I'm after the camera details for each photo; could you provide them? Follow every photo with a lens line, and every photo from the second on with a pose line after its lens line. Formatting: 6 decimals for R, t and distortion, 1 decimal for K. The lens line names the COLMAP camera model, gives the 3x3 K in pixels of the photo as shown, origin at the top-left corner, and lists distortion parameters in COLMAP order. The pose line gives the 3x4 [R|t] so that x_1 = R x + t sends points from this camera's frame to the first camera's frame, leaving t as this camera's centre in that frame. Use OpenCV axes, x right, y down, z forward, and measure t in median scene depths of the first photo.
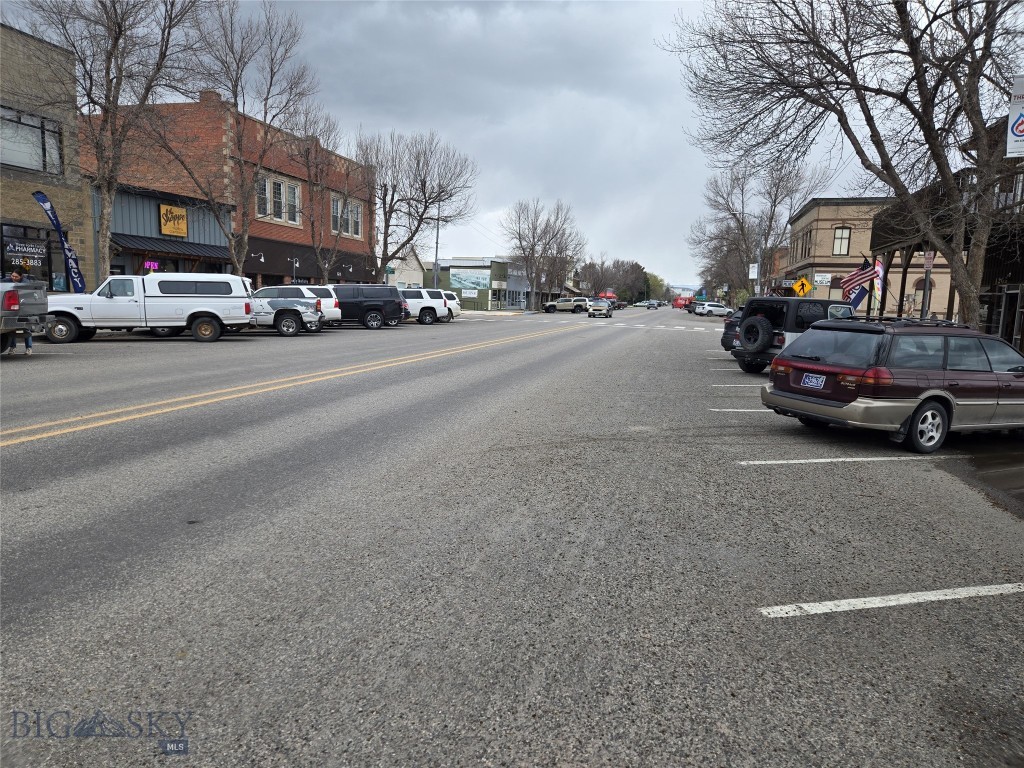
lens RADIAL K [[689.3, 0, 510.6], [0, 689.3, 370.7], [0, 0, 1]] dist [0.091635, -0.078167]
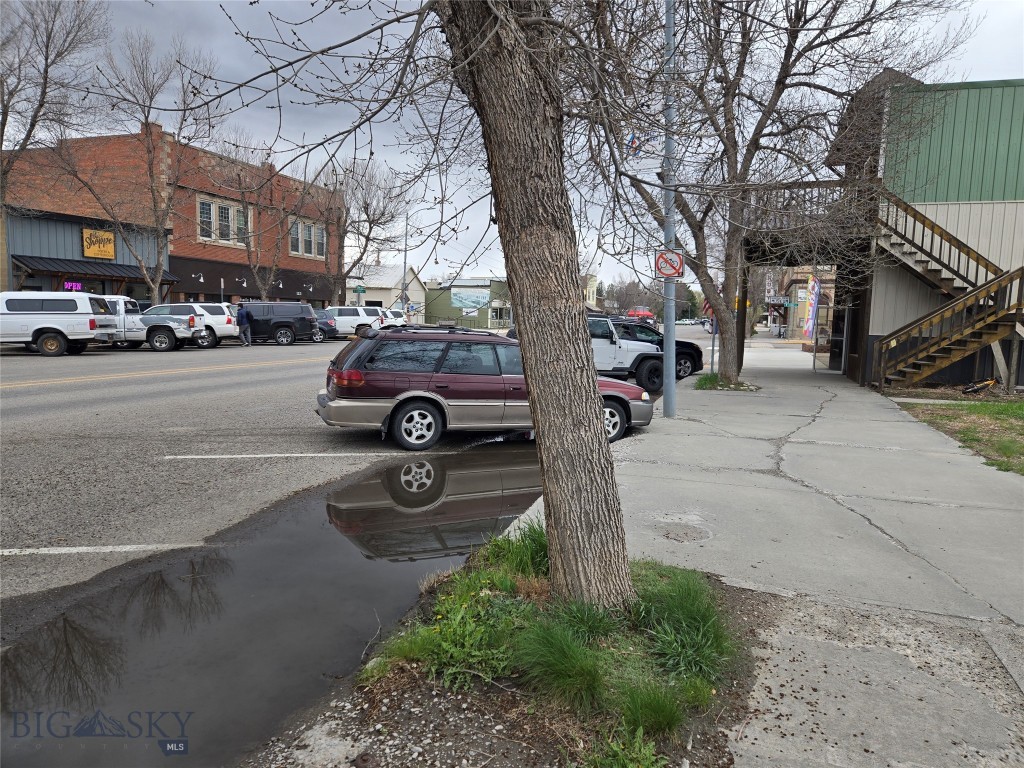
lens RADIAL K [[678.3, 0, 512.0], [0, 678.3, 384.0], [0, 0, 1]] dist [0.031515, -0.000289]
pose [[0.999010, -0.002298, -0.044437, 0.194905], [0.002006, 0.999976, -0.006616, 0.005863], [0.044451, 0.006520, 0.998990, -0.004787]]
